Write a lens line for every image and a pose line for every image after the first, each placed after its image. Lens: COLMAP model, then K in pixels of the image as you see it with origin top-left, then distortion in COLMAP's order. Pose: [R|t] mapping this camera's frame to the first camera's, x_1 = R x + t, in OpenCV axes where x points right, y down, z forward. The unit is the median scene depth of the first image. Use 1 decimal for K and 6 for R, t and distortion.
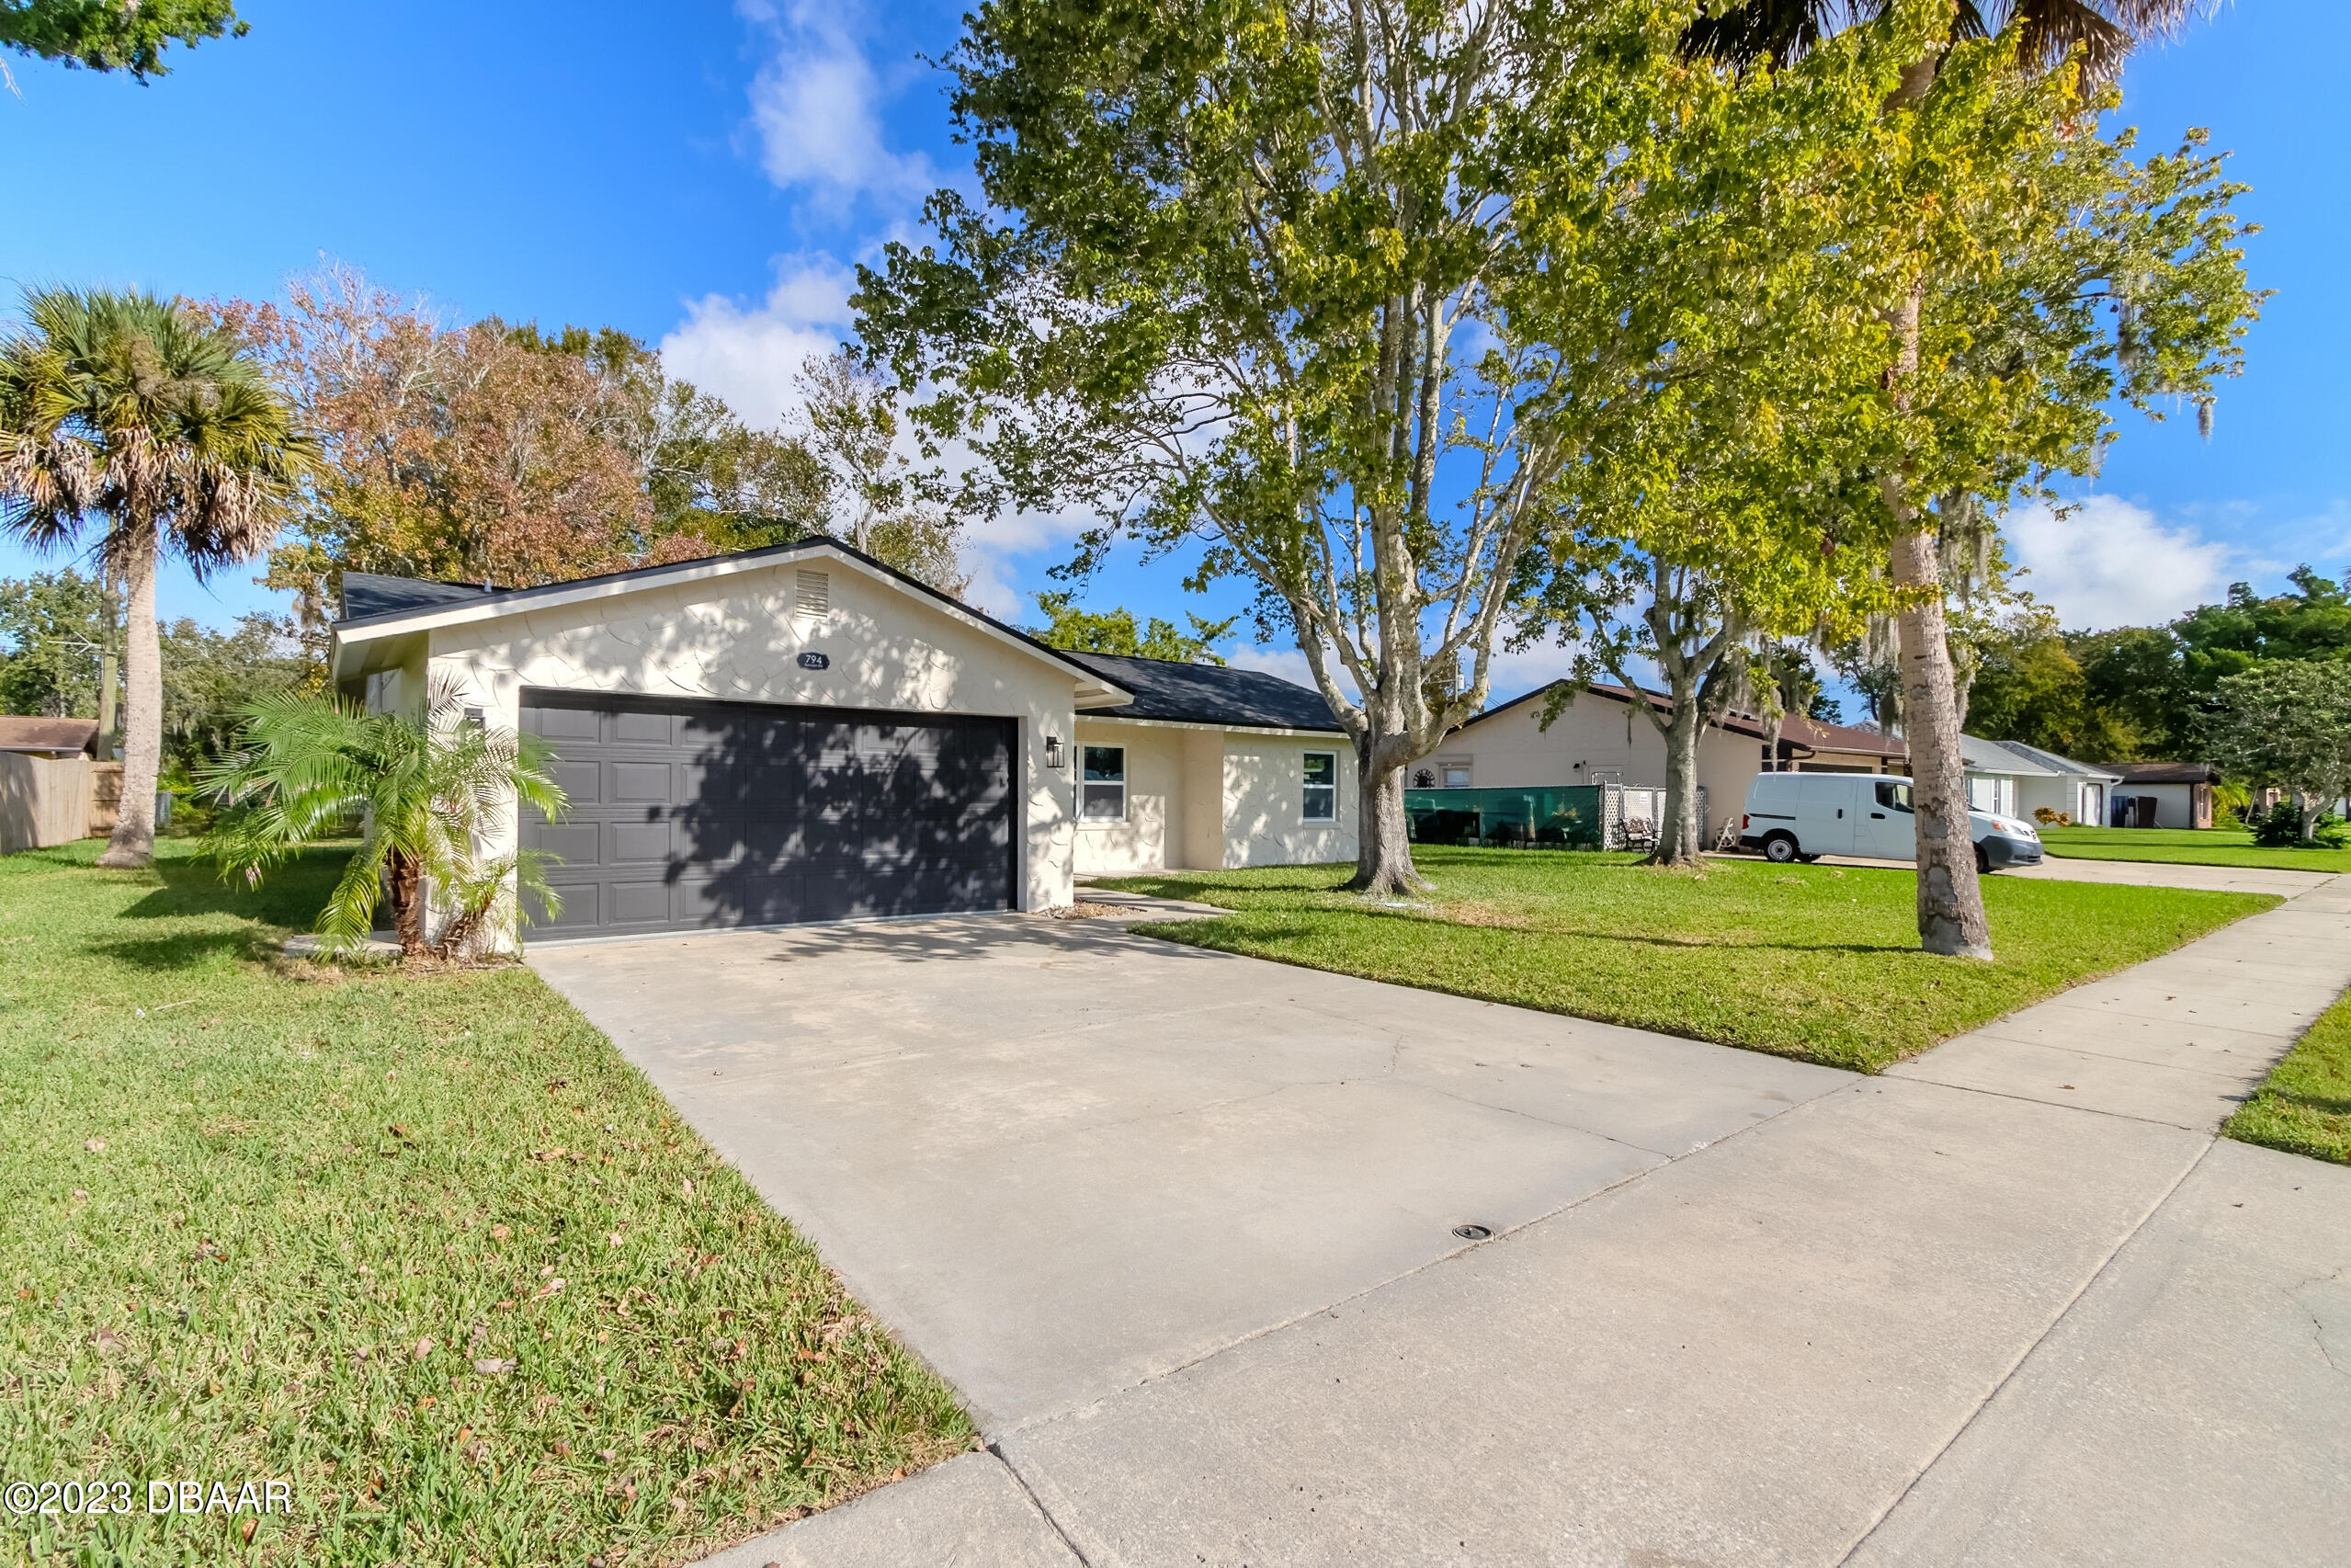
lens RADIAL K [[1075.4, 0, 1175.5], [0, 1075.4, 784.0], [0, 0, 1]] dist [0.000418, 0.000006]
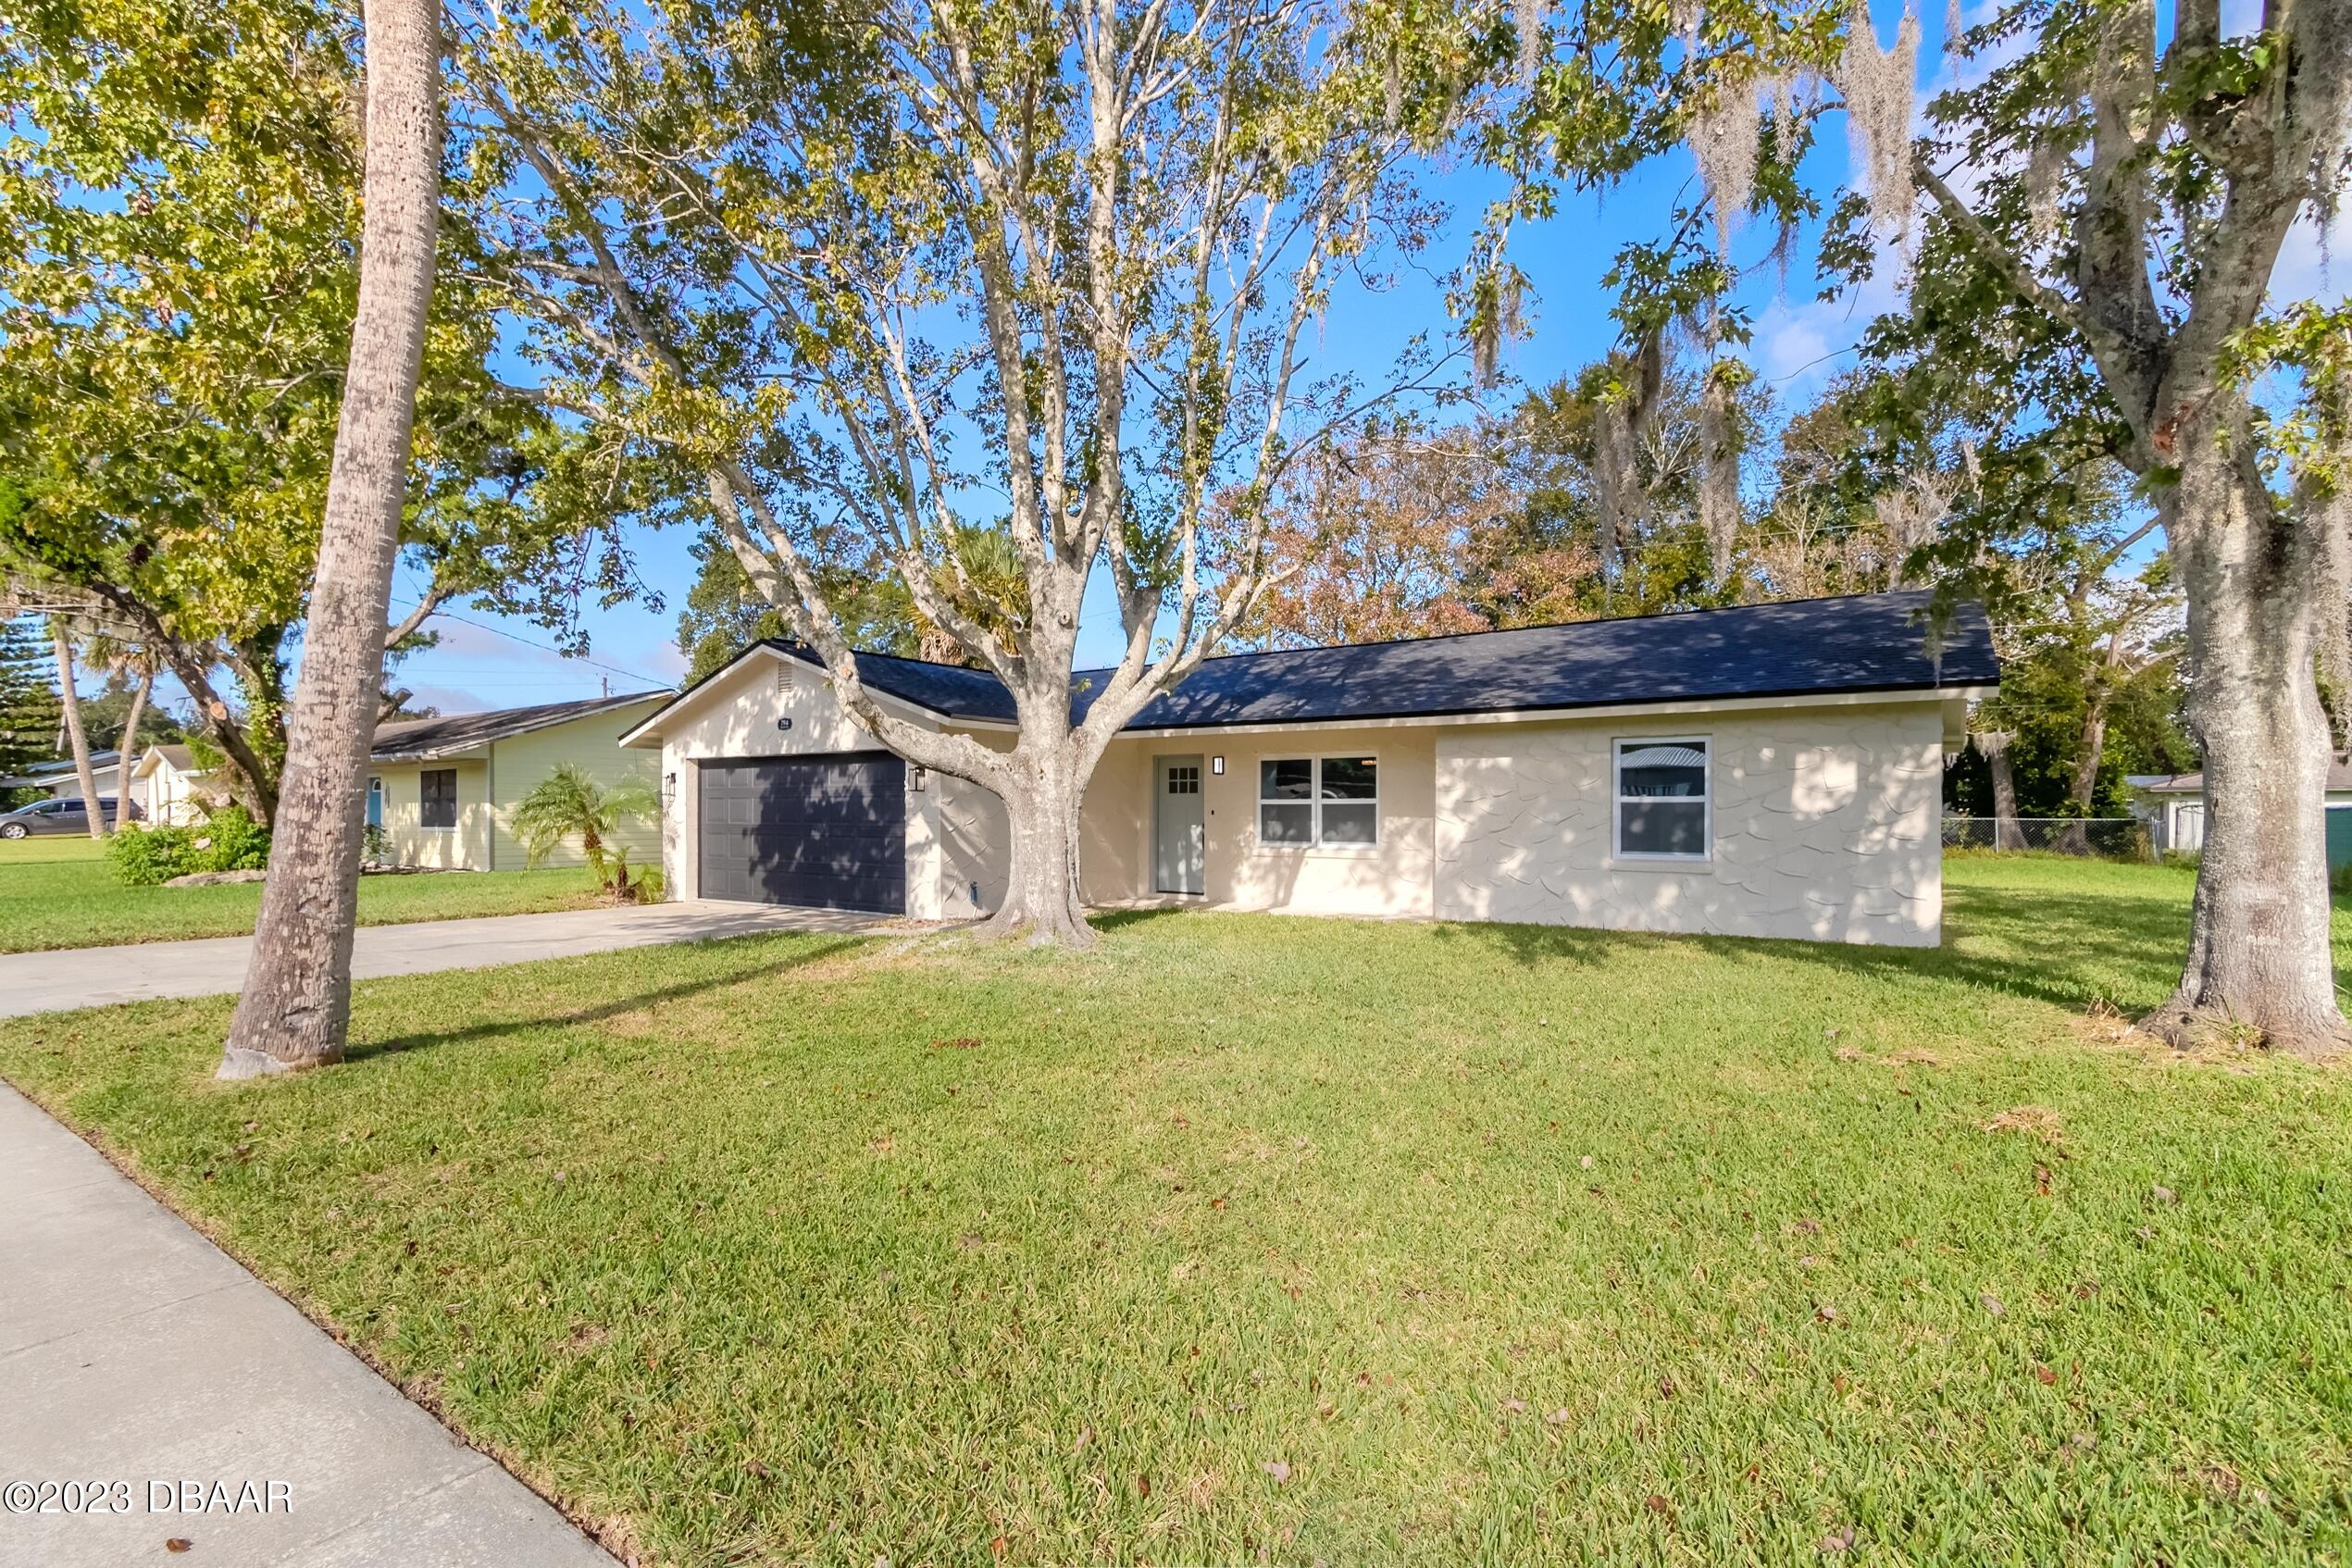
lens RADIAL K [[1075.8, 0, 1176.0], [0, 1075.8, 784.0], [0, 0, 1]] dist [0.000418, 0.000006]
pose [[0.256642, -0.023638, -0.966217, 1.090679], [0.013712, 0.999689, -0.020815, 0.000254], [0.966409, -0.007907, 0.256886, 1.053690]]
